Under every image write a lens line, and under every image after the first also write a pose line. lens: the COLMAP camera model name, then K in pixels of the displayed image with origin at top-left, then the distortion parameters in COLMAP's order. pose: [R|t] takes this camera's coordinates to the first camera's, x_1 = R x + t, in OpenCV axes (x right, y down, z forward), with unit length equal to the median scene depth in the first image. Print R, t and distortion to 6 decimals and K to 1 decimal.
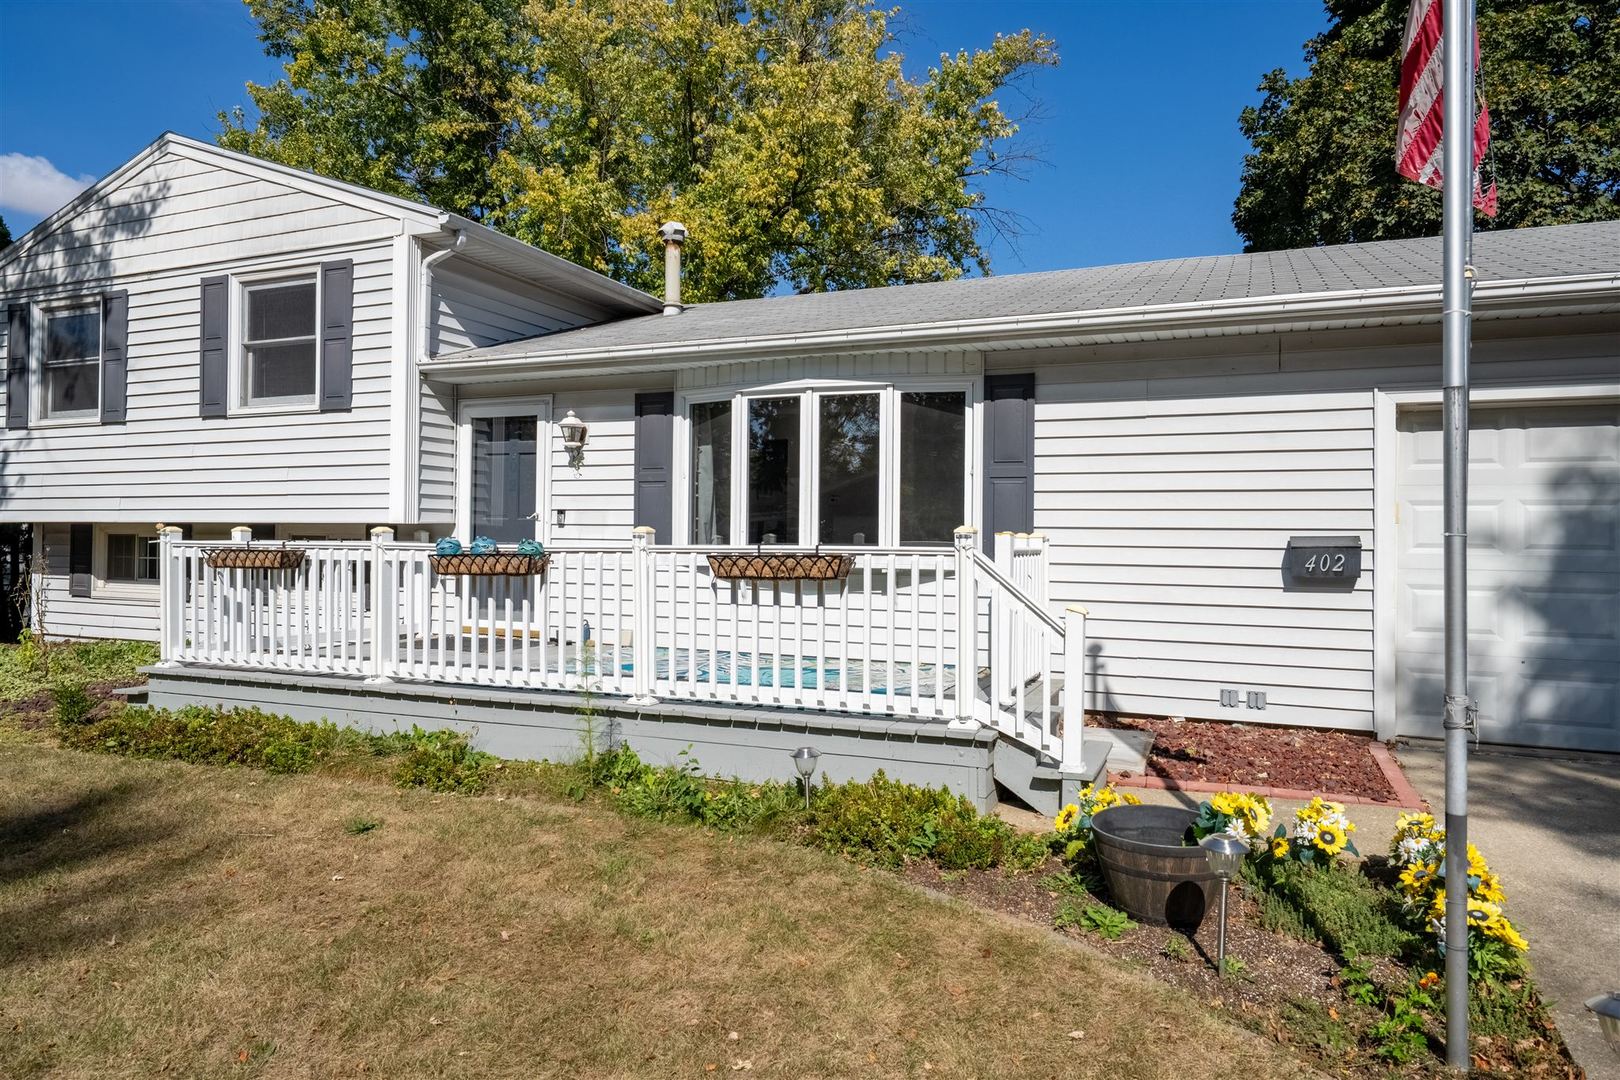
lens RADIAL K [[1029.1, 0, 810.0], [0, 1029.1, 540.0], [0, 0, 1]] dist [-0.004245, -0.001774]
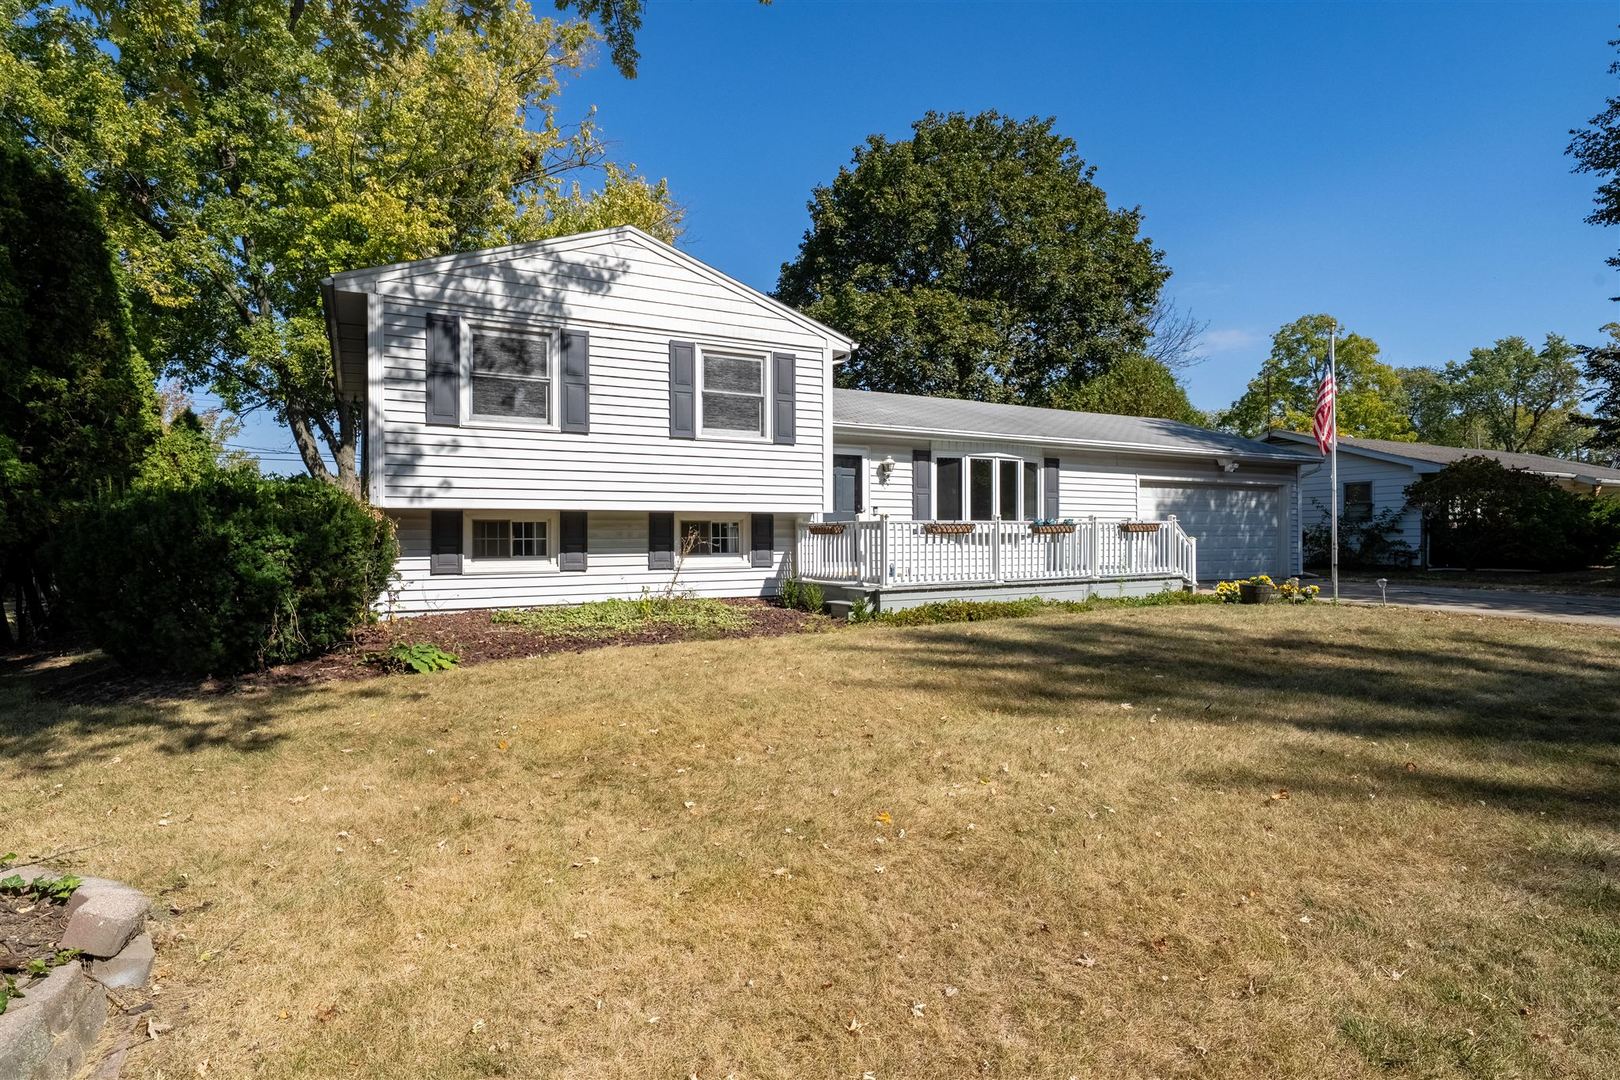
lens RADIAL K [[804.4, 0, 810.0], [0, 804.4, 540.0], [0, 0, 1]] dist [0.000739, 0.000464]
pose [[0.633174, -0.010414, 0.773940, -1.347704], [0.016245, 0.999868, 0.000163, 0.027357], [-0.773839, 0.012469, 0.633259, 0.142140]]
